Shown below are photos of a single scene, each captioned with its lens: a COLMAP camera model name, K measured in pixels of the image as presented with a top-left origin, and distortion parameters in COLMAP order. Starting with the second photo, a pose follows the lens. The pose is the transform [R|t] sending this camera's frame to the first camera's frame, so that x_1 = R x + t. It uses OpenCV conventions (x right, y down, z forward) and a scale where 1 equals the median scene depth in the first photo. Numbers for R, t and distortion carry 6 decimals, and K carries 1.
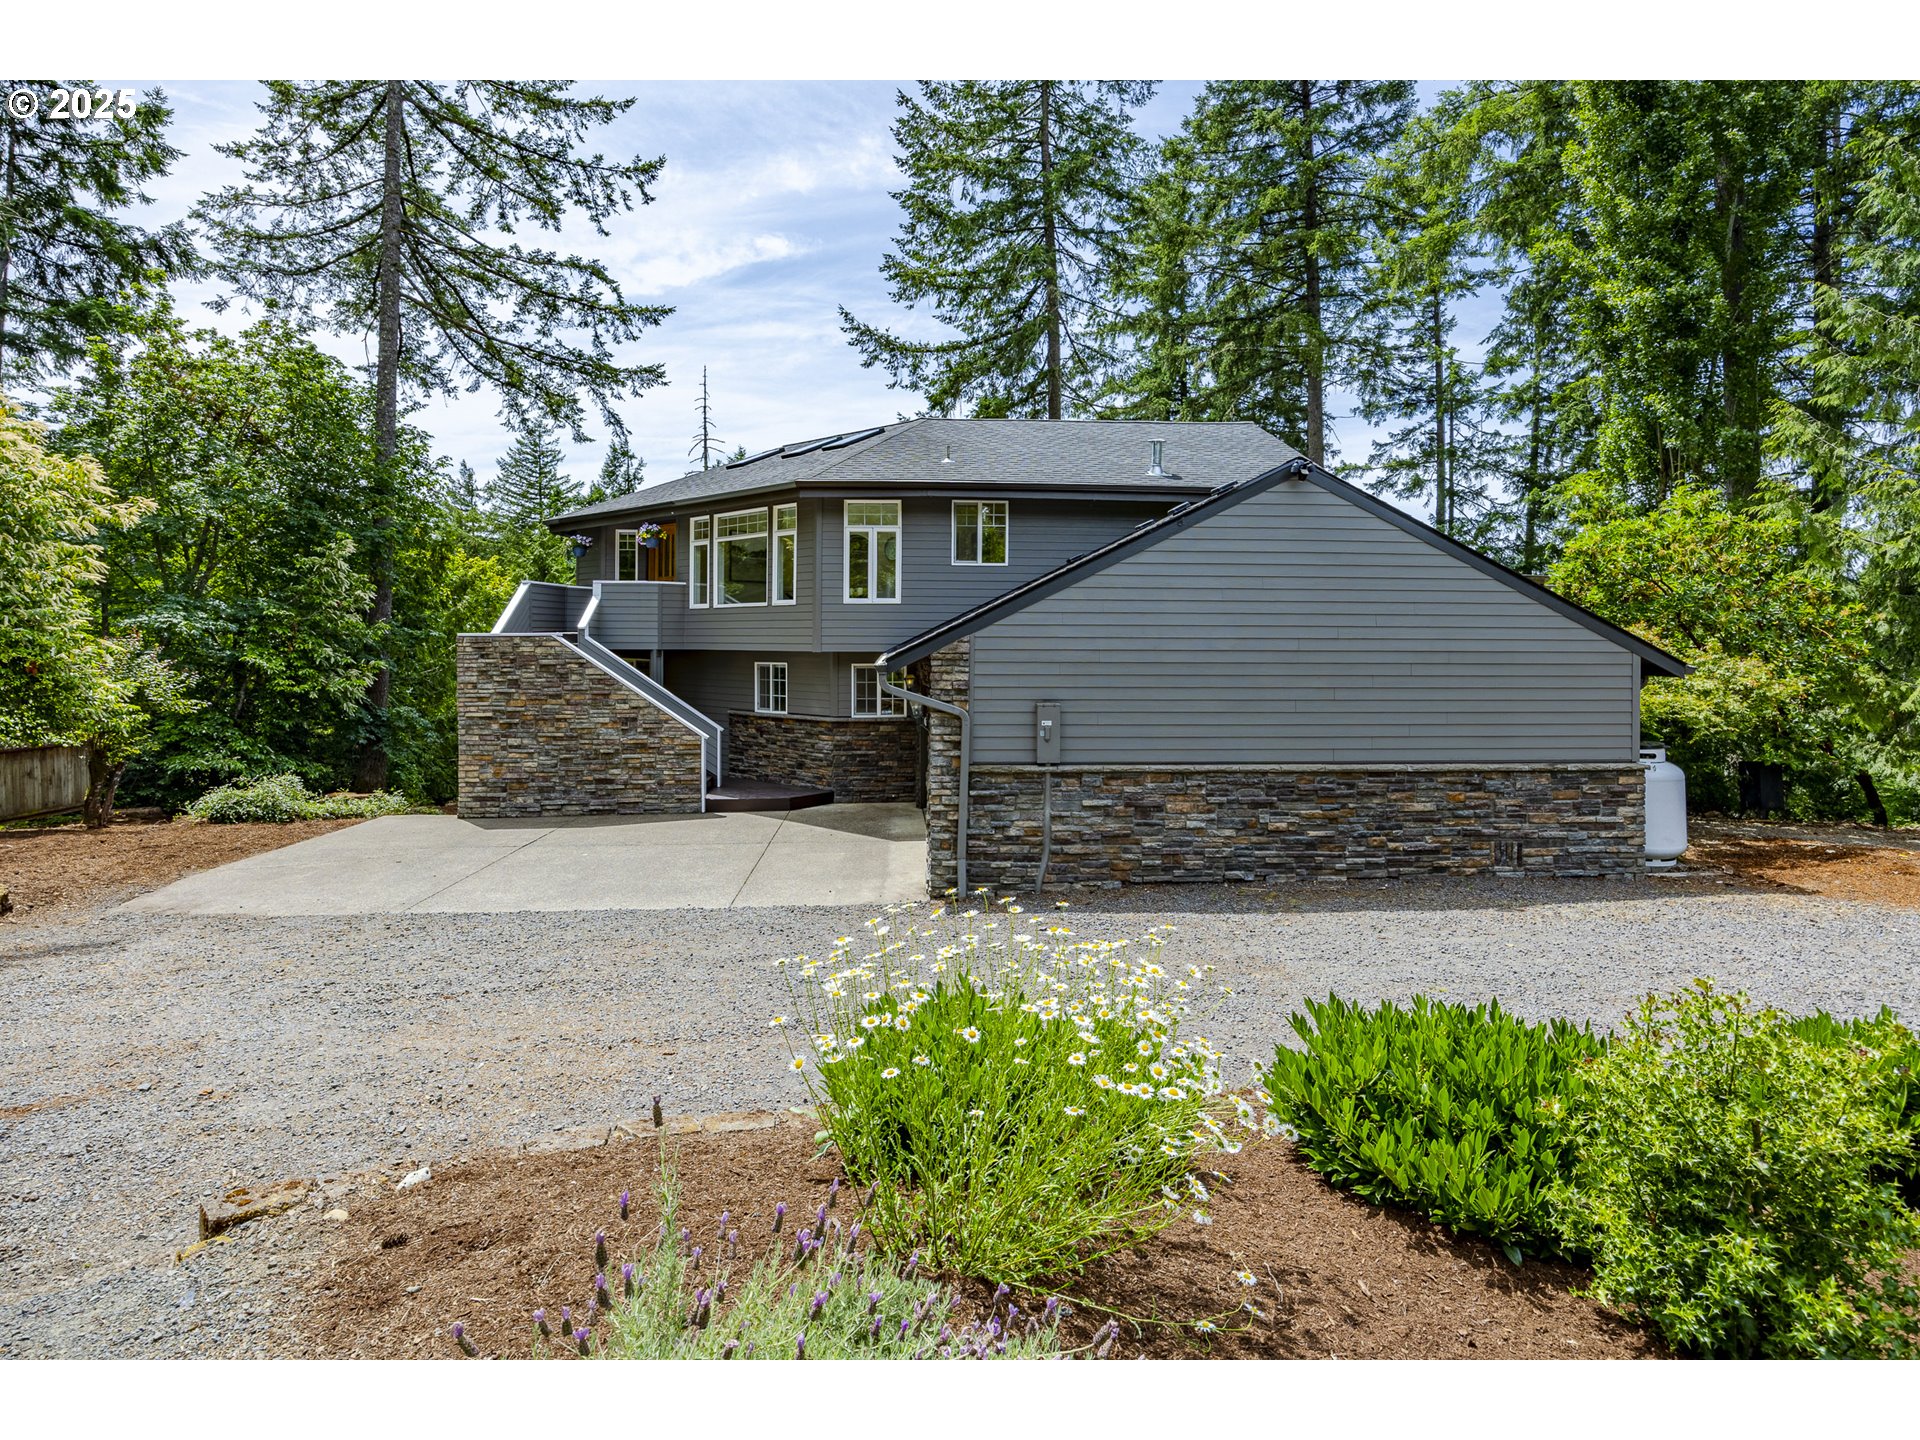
lens RADIAL K [[1051.5, 0, 964.0], [0, 1051.5, 634.5], [0, 0, 1]] dist [-0.000433, -0.000532]
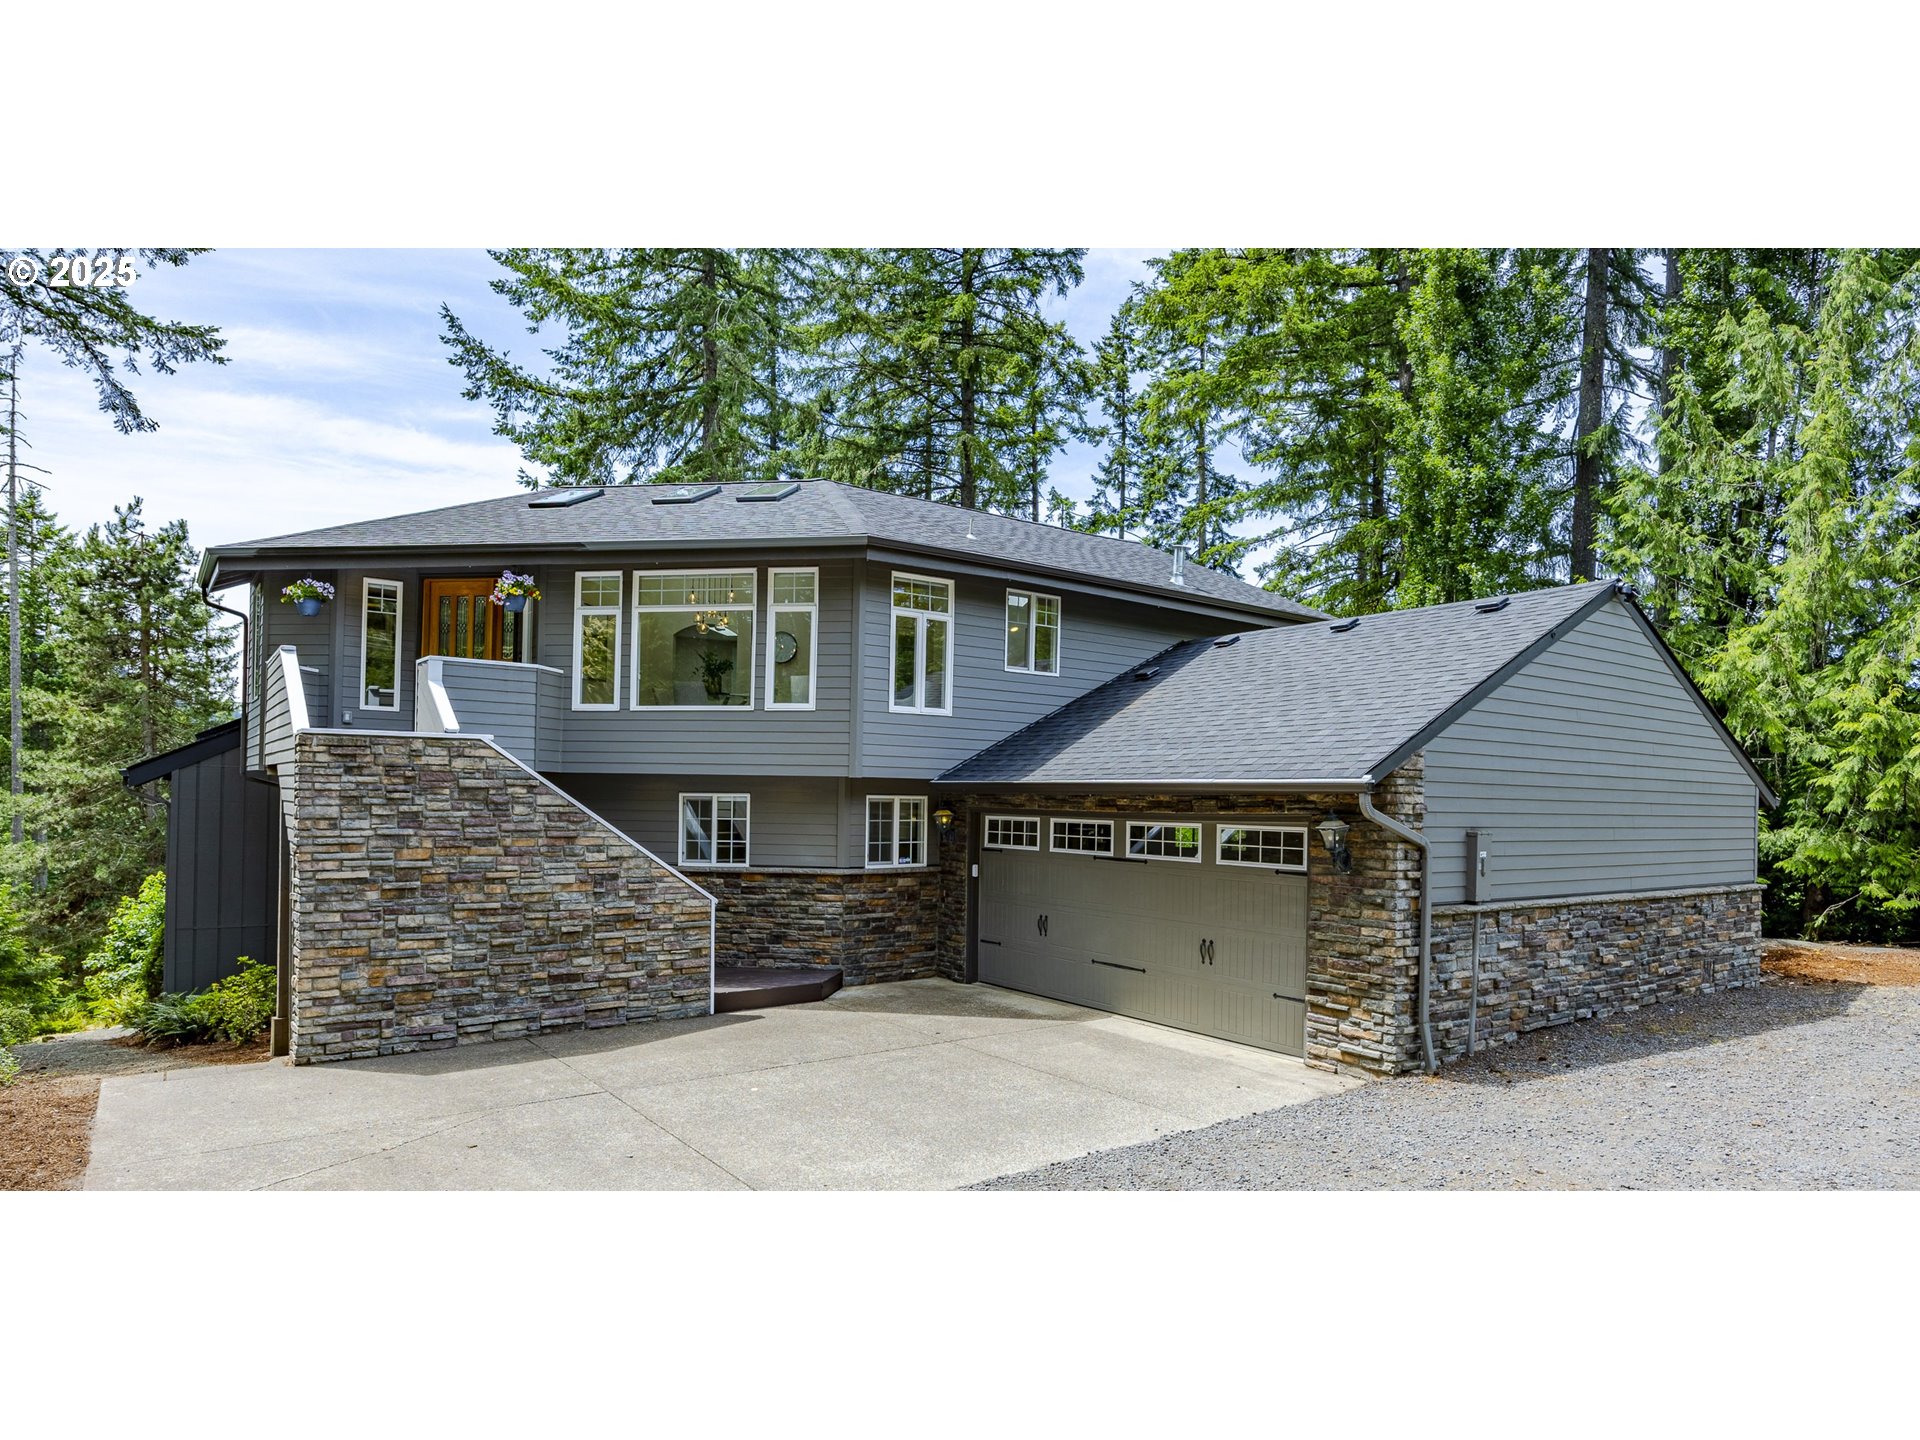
lens RADIAL K [[1175.7, 0, 982.2], [0, 1175.7, 779.0], [0, 0, 1]] dist [0.002245, -0.003070]
pose [[0.829657, 0.021333, 0.557866, -0.514360], [-0.015239, 0.999763, -0.015568, 0.028859], [-0.558066, 0.004415, 0.829785, 0.282518]]
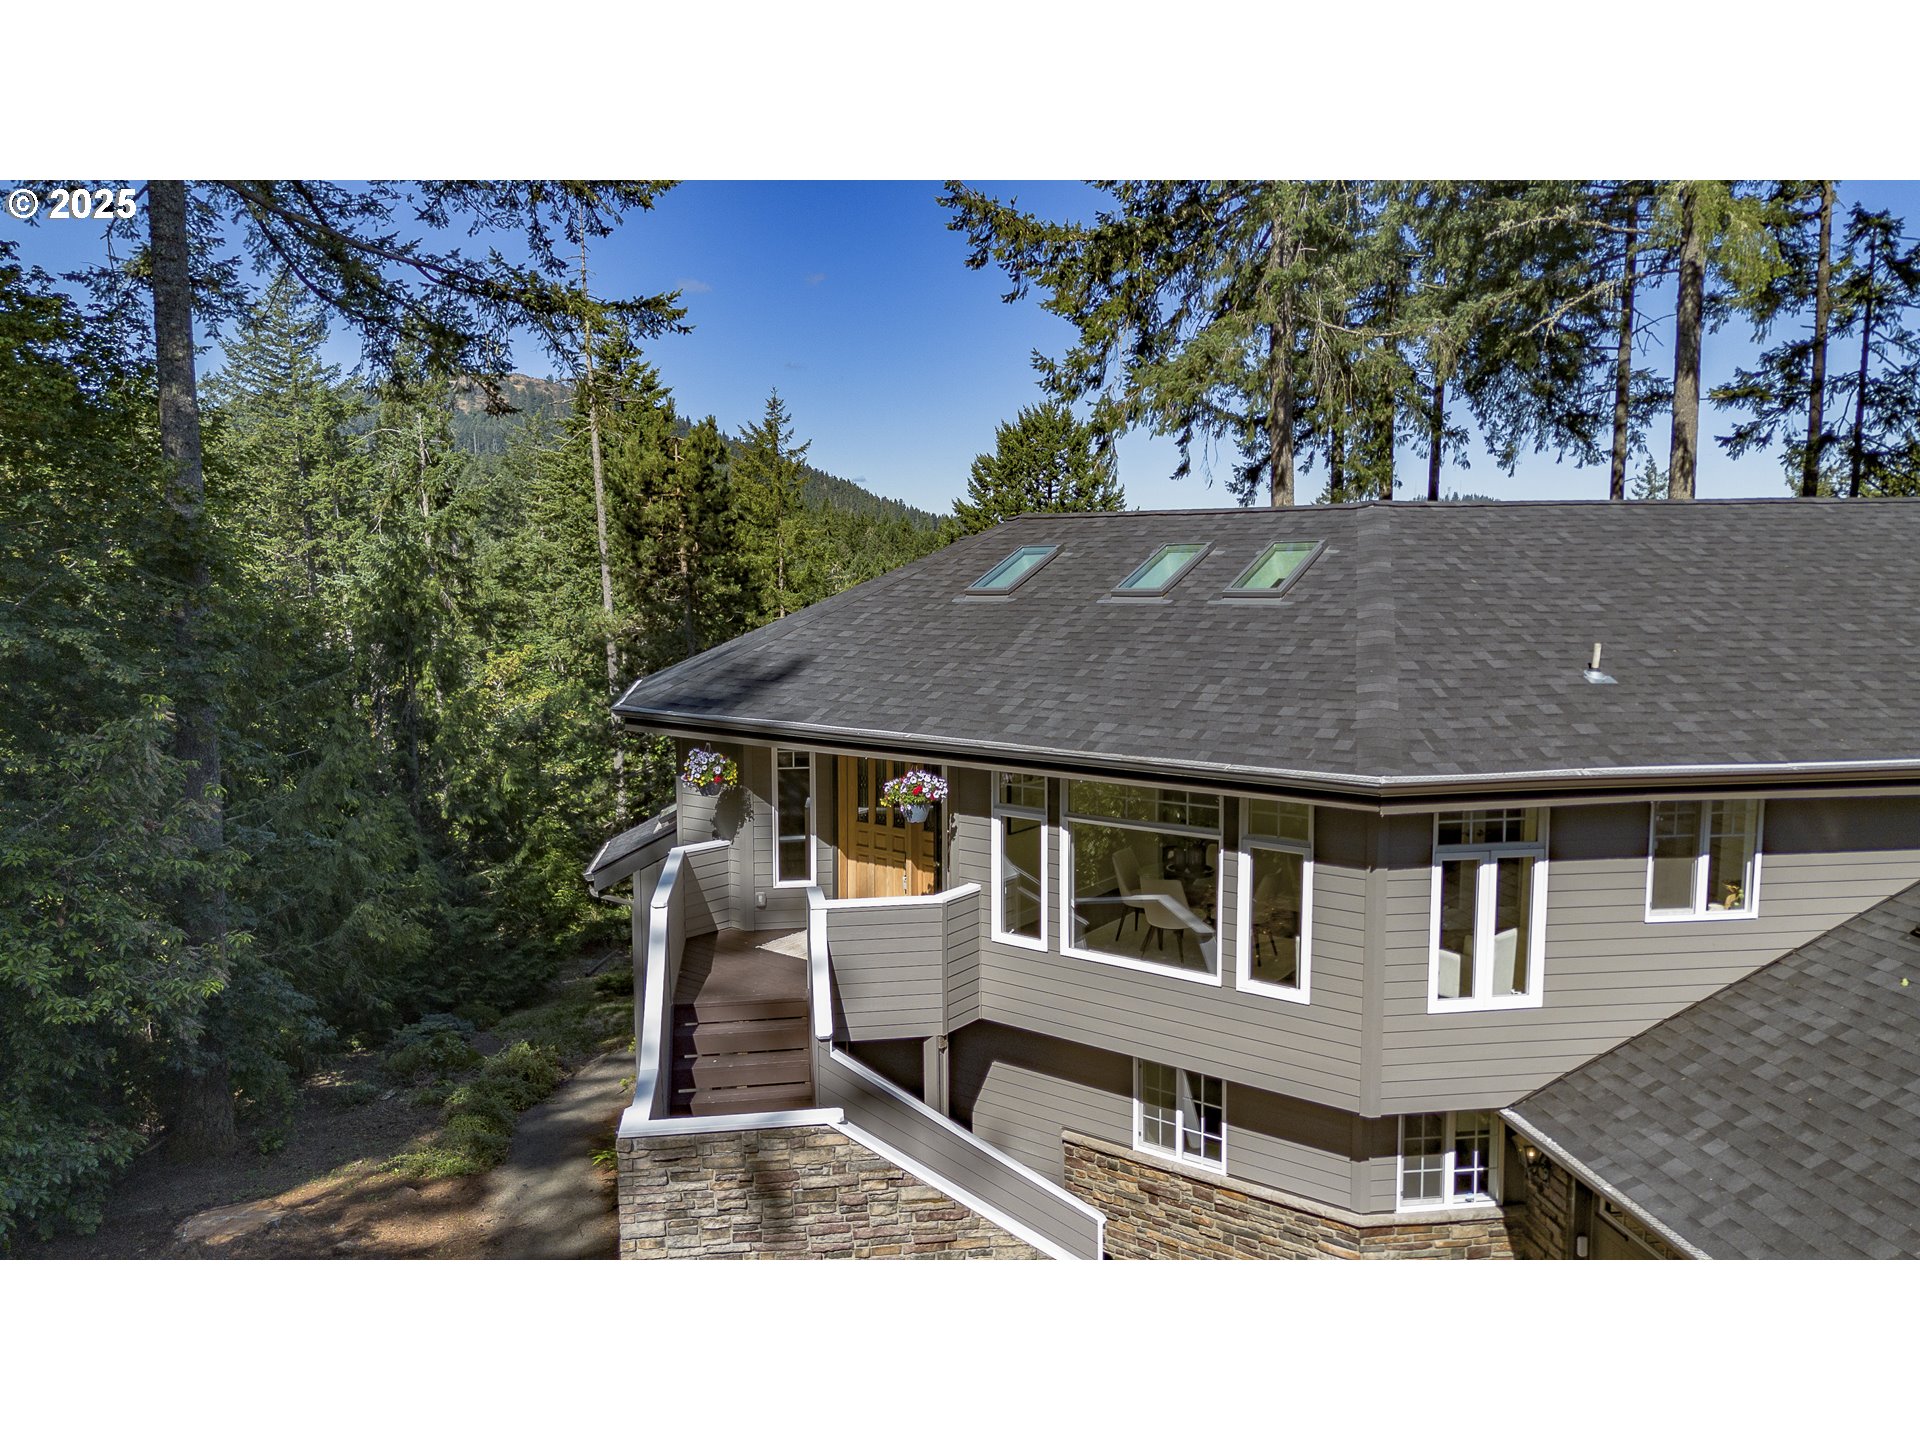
lens RADIAL K [[1436.8, 0, 951.8], [0, 1436.8, 669.0], [0, 0, 1]] dist [0.066519, -0.005048]
pose [[0.995524, -0.017129, 0.092949, -0.383658], [0.006629, 0.993672, 0.112123, -0.256796], [-0.094281, -0.111005, 0.989338, 0.389265]]
